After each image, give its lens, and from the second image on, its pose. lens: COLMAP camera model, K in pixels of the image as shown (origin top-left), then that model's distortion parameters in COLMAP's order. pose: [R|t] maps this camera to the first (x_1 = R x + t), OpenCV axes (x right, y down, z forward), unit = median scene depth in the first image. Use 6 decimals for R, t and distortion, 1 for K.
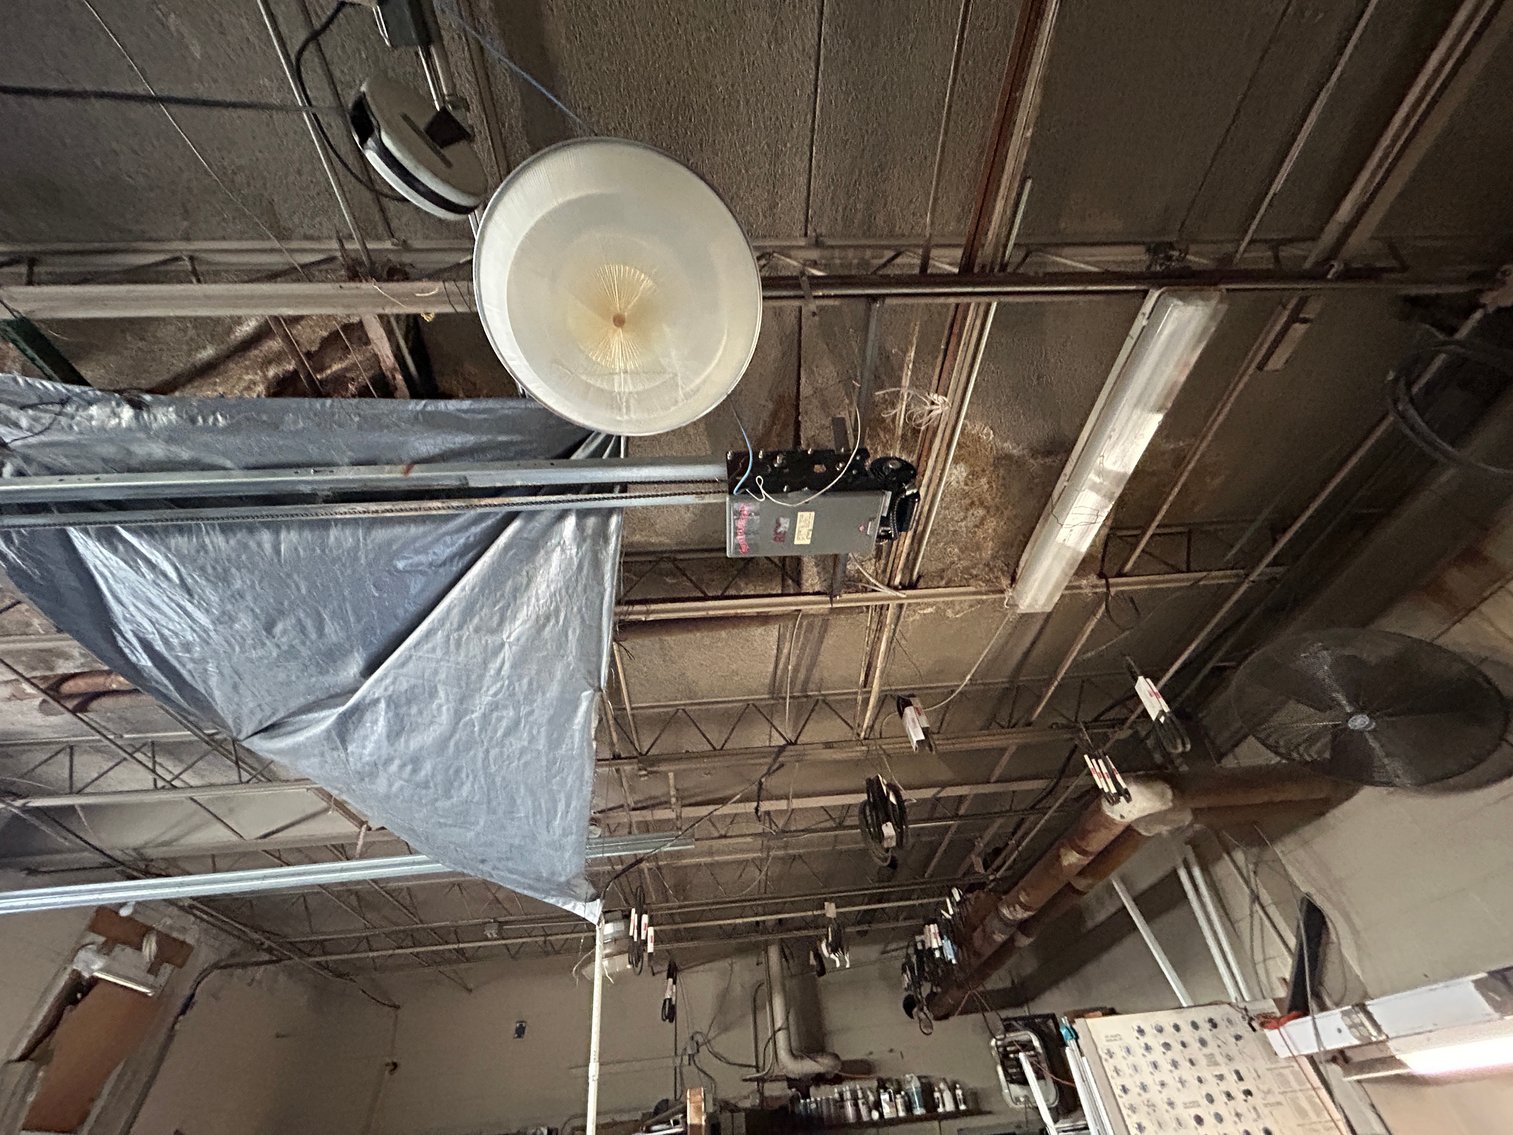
lens RADIAL K [[605.5, 0, 751.7], [0, 605.5, 563.7], [0, 0, 1]] dist [-0.000584, -0.000416]
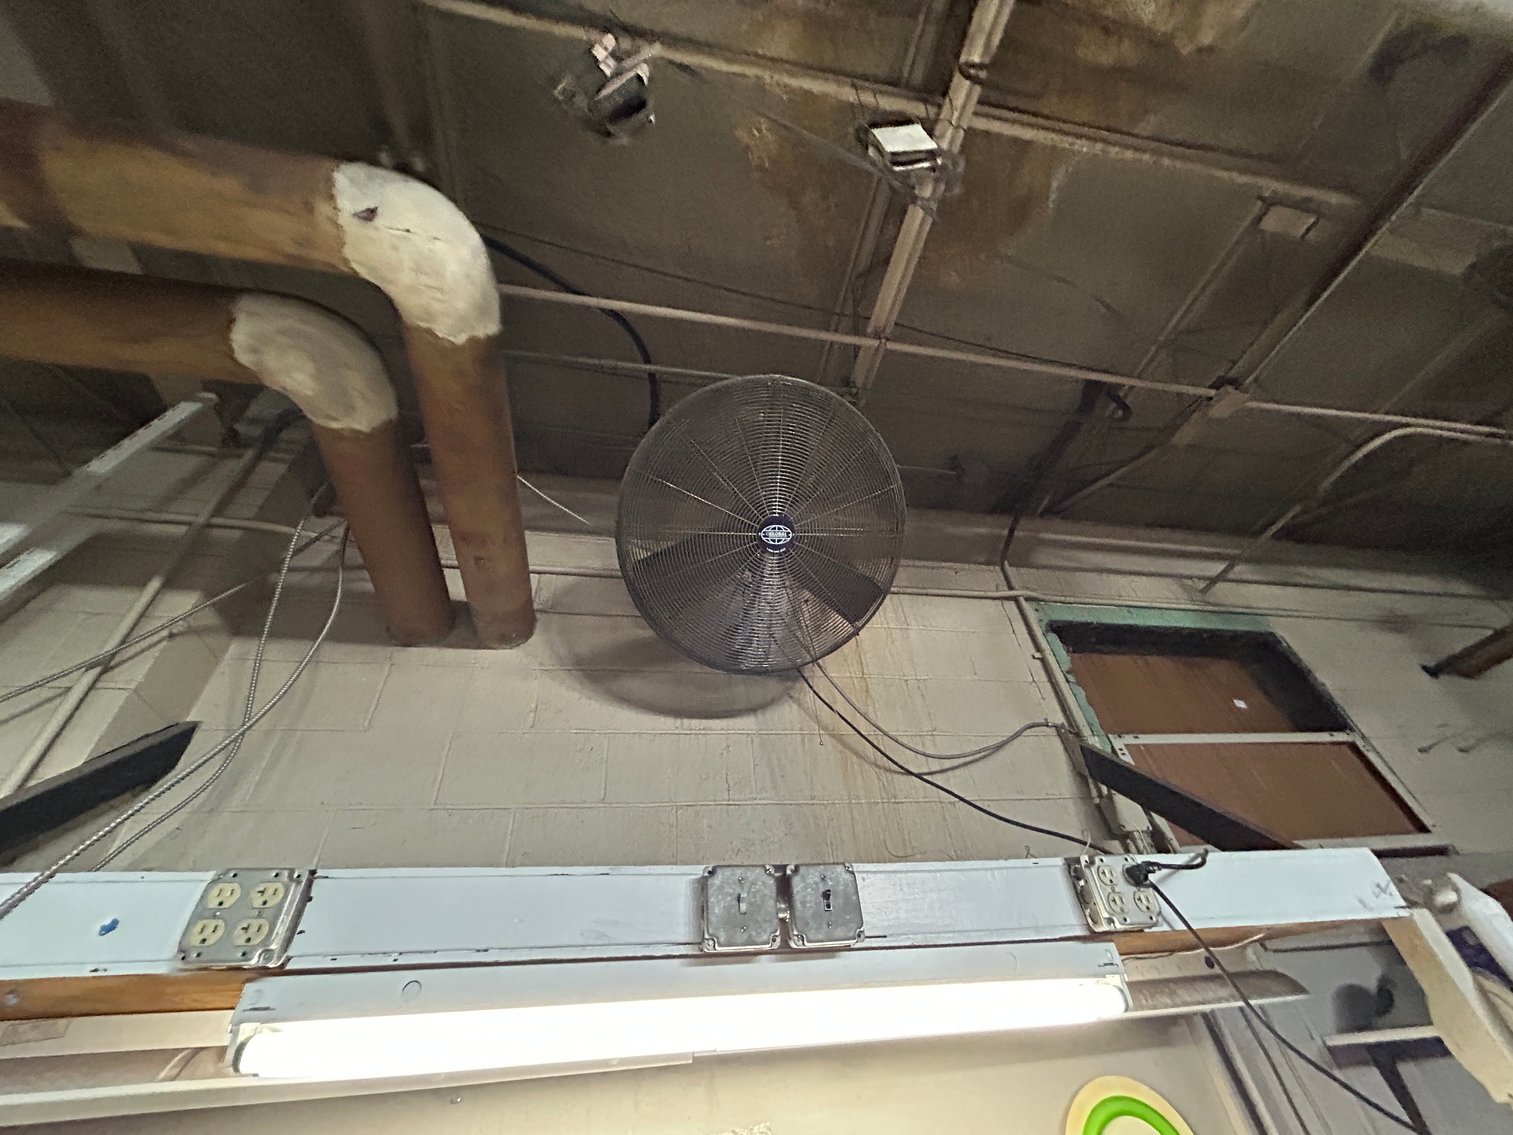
lens RADIAL K [[605.5, 0, 751.7], [0, 605.5, 563.7], [0, 0, 1]] dist [-0.000584, -0.000416]
pose [[-0.148961, 0.730213, 0.666783, 0.177449], [-0.645958, 0.438691, -0.624731, 0.197466], [-0.748698, -0.523774, 0.406339, 0.216475]]
